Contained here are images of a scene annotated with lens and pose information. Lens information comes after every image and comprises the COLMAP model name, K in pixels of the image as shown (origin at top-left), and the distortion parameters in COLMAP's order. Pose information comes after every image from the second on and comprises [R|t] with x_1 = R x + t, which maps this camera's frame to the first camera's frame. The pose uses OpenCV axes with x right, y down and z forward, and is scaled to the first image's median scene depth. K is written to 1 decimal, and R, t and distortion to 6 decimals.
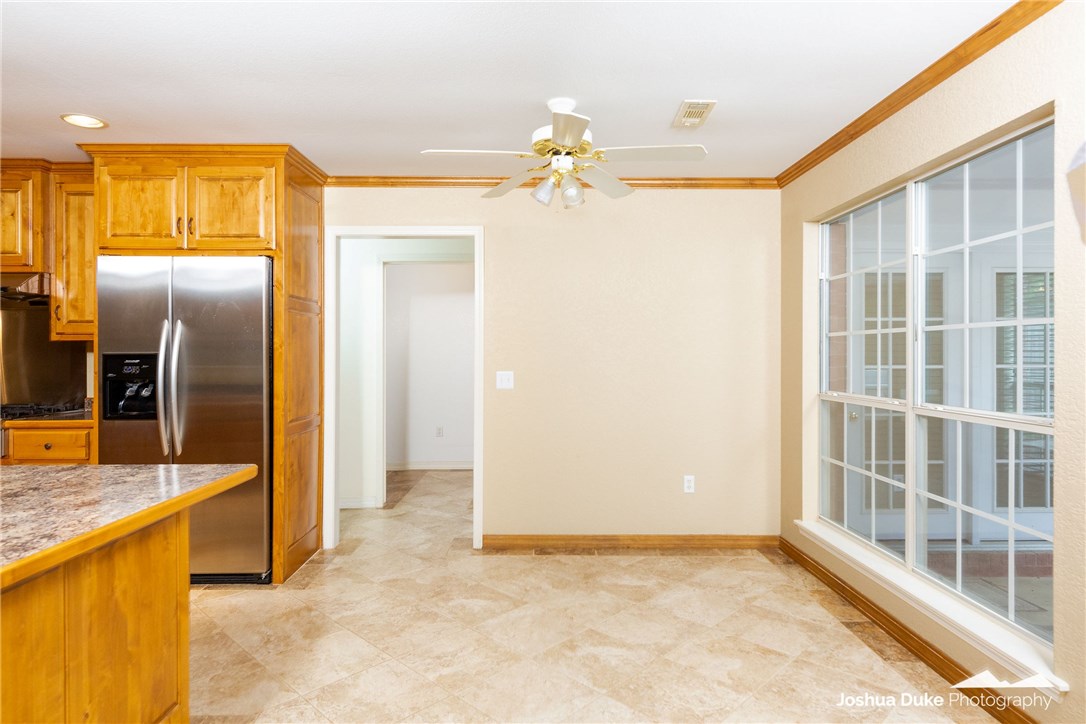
lens RADIAL K [[612.6, 0, 544.2], [0, 612.6, 357.4], [0, 0, 1]] dist [0.002915, 0.002583]
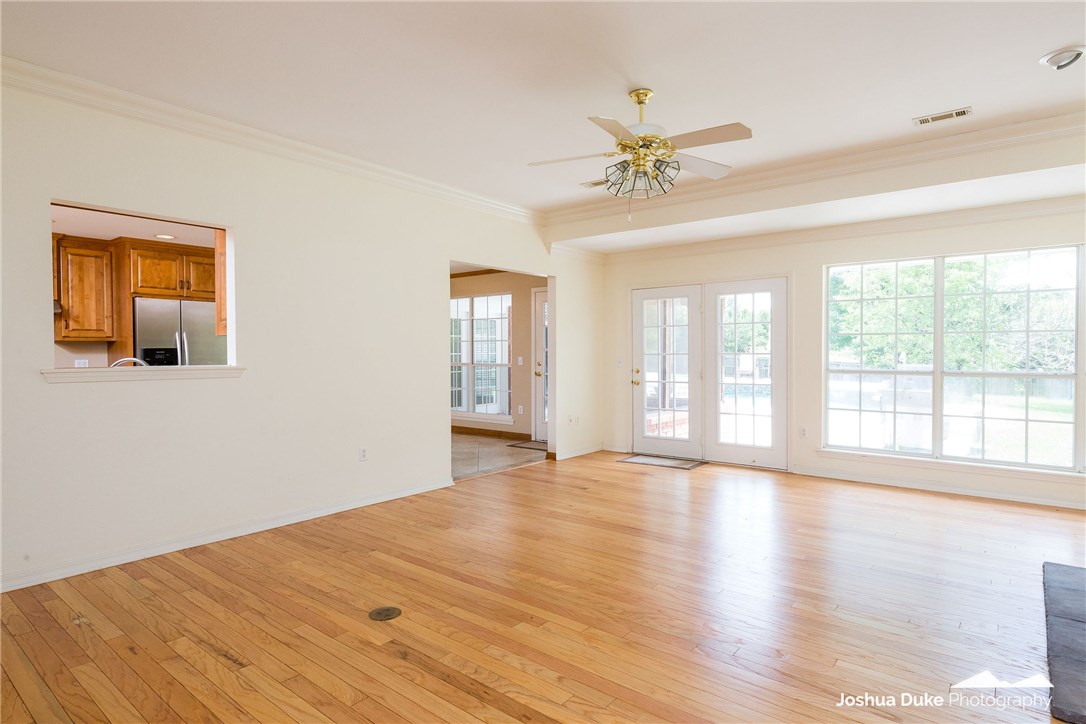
lens RADIAL K [[588.3, 0, 542.7], [0, 588.3, 361.3], [0, 0, 1]] dist [0.002731, -0.000413]
pose [[0.637573, -0.016332, 0.770217, -1.324793], [0.004208, 0.999834, 0.017718, 0.006259], [-0.770379, -0.008056, 0.637536, -1.137485]]
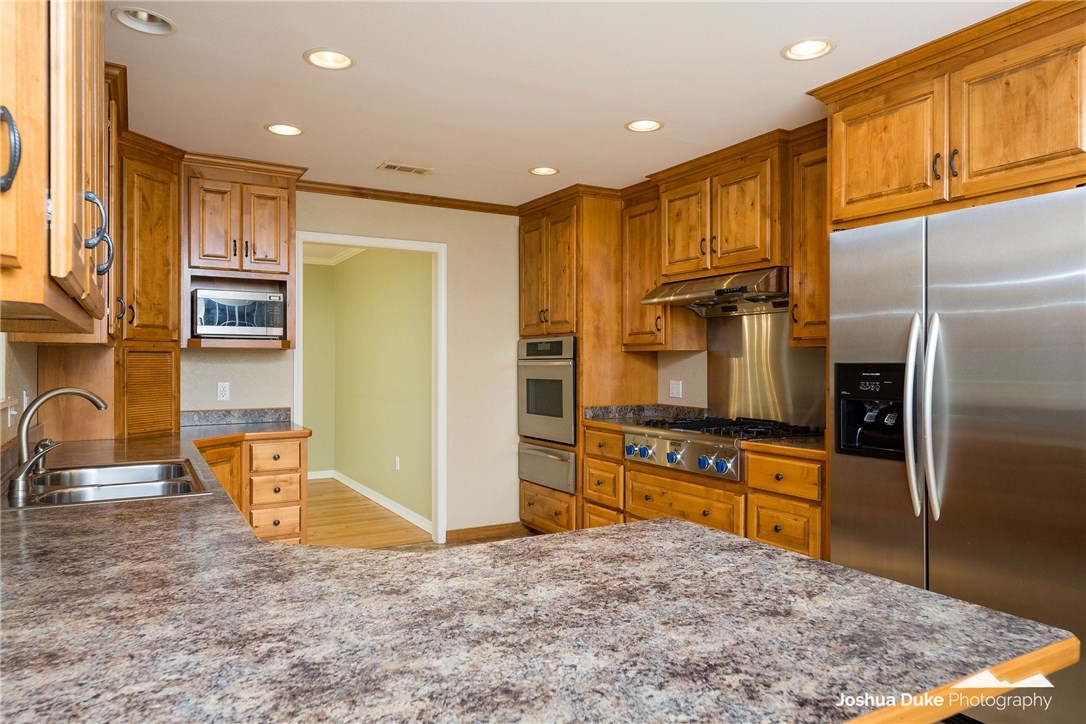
lens RADIAL K [[707.9, 0, 542.7], [0, 707.9, 358.6], [0, 0, 1]] dist [0.002231, 0.001866]
pose [[0.495456, -0.001965, -0.868631, -0.149078], [-0.000401, 0.999997, -0.002491, -0.009917], [0.868633, 0.001583, 0.495454, 0.264587]]
